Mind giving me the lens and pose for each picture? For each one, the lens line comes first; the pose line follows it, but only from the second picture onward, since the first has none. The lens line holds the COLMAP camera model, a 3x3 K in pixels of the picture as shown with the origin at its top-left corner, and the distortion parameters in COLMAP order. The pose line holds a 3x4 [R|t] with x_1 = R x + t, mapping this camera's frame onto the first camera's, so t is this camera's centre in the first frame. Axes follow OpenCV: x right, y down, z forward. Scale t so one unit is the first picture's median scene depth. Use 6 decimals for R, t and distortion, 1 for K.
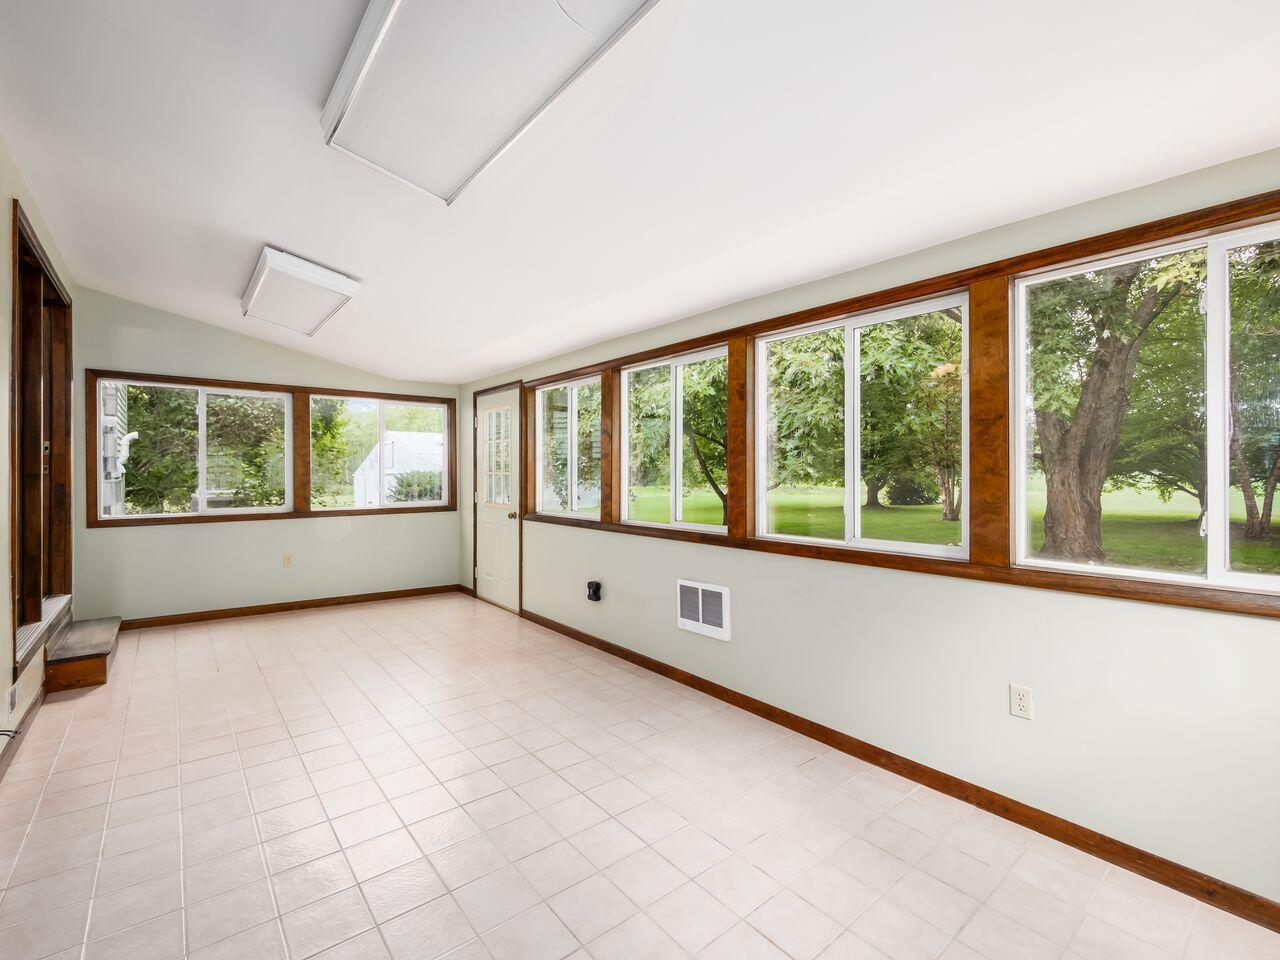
lens RADIAL K [[556.5, 0, 640.0], [0, 556.5, 480.0], [0, 0, 1]] dist [0.002028, 0.000476]
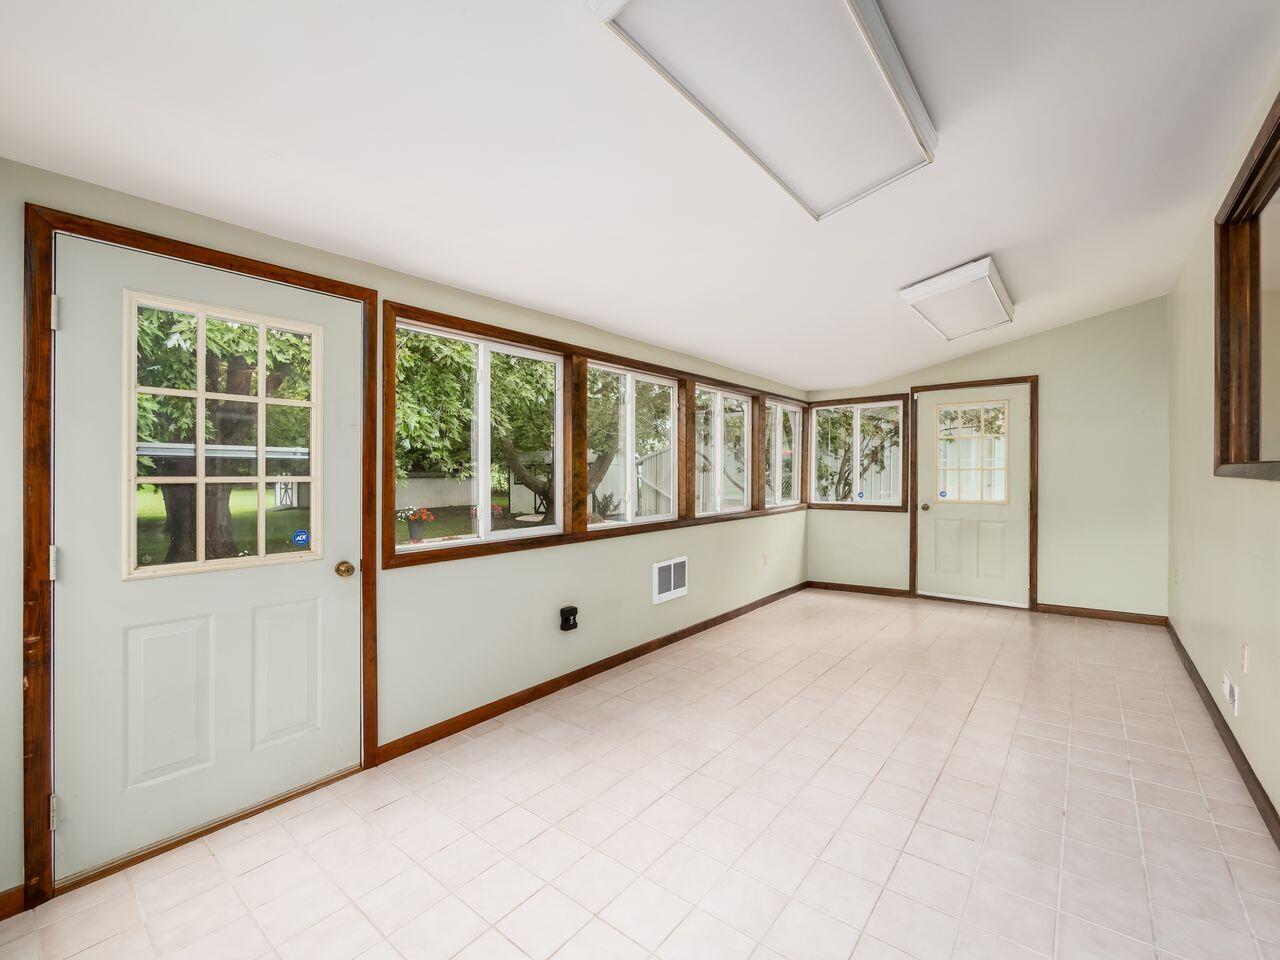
lens RADIAL K [[556.5, 0, 640.0], [0, 556.5, 480.0], [0, 0, 1]] dist [0.002028, 0.000476]
pose [[-0.192154, -0.015125, 0.981248, -1.062365], [0.013715, 0.999742, 0.018096, -0.023360], [-0.981269, 0.016935, -0.191897, 1.223546]]
